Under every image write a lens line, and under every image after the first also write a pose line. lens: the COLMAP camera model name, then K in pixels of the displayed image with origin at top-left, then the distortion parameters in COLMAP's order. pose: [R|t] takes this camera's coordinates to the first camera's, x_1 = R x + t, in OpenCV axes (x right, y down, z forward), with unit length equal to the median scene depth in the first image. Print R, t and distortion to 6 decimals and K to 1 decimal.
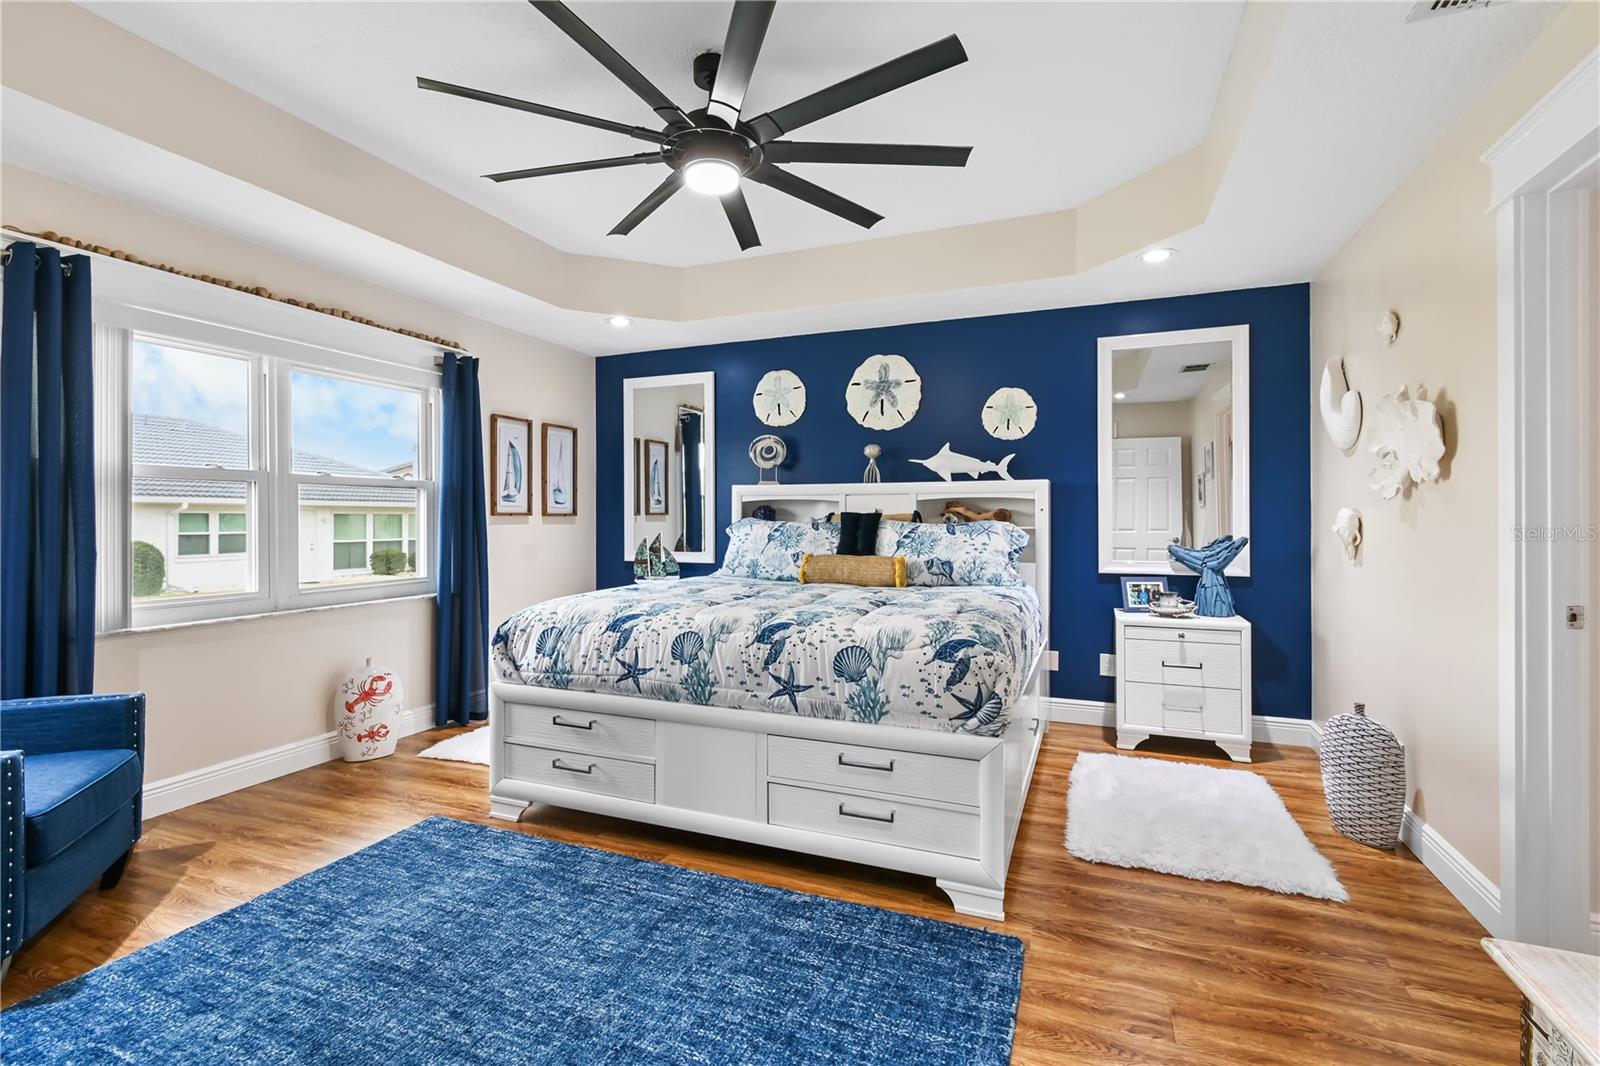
lens RADIAL K [[726.1, 0, 792.2], [0, 726.1, 520.7], [0, 0, 1]] dist [0.006842, -0.002783]
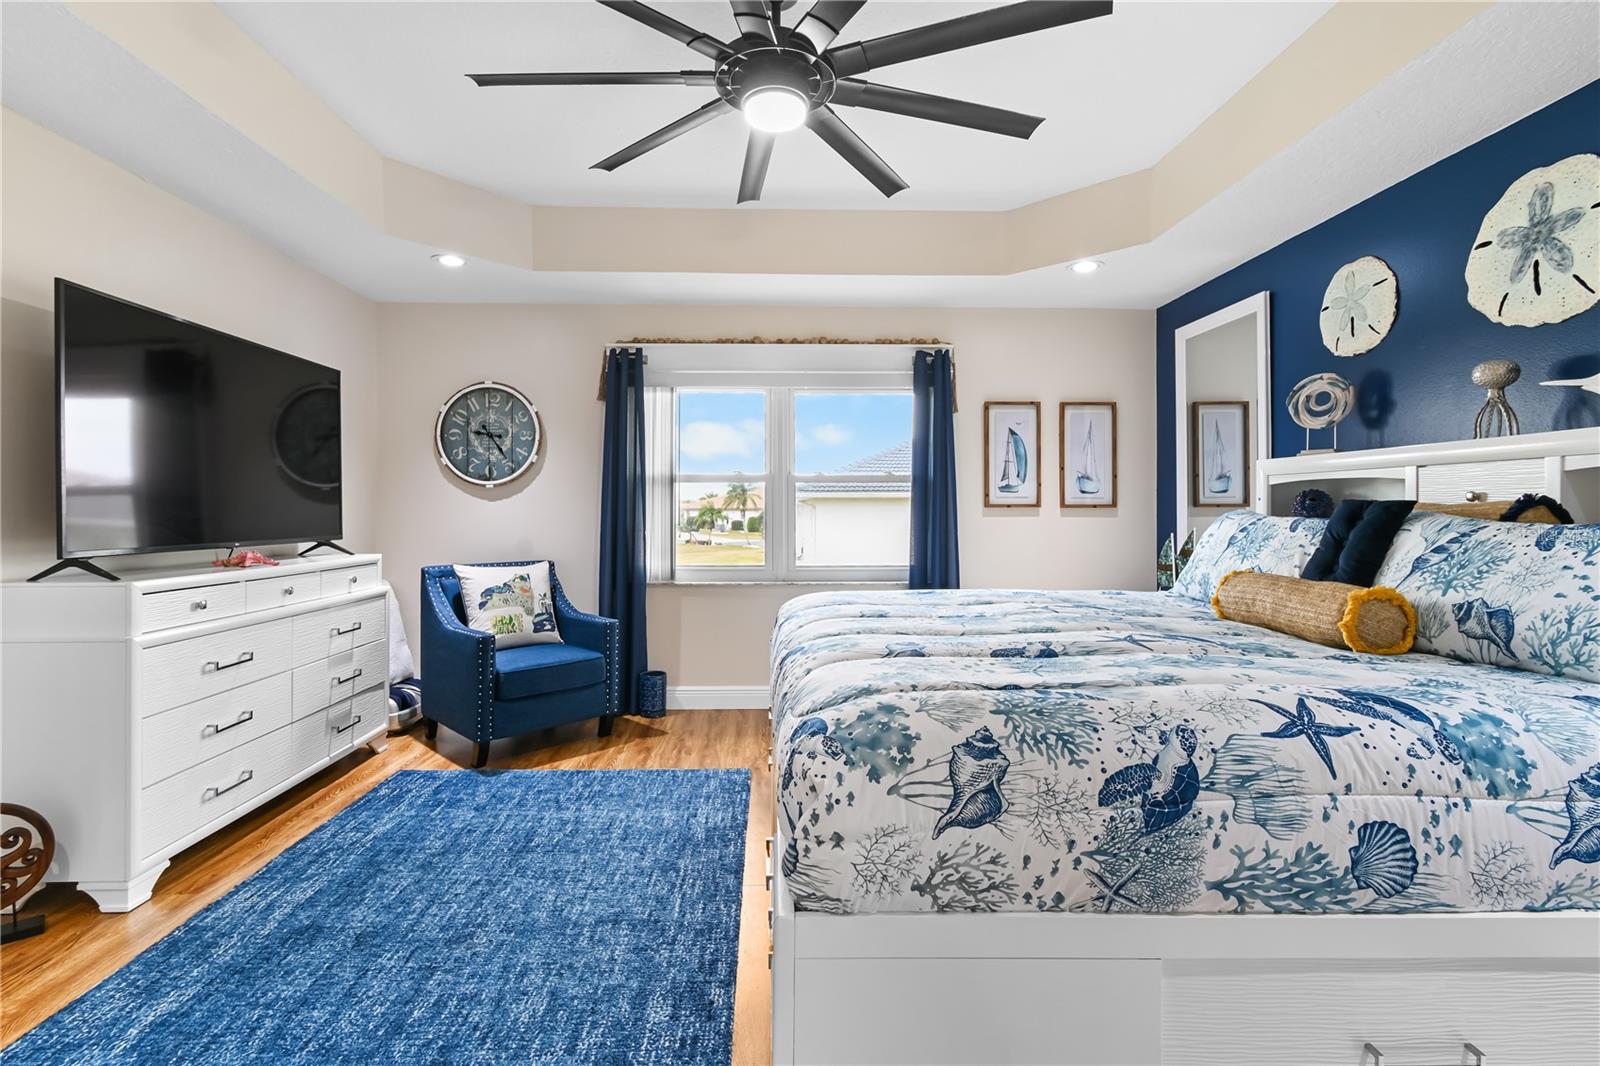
lens RADIAL K [[726.1, 0, 764.1], [0, 726.1, 506.1], [0, 0, 1]] dist [0.006842, -0.002783]
pose [[0.402946, -0.003614, -0.915217, 0.364094], [-0.004209, 0.999974, -0.005802, -0.001651], [0.915214, 0.006190, 0.402921, 0.353811]]
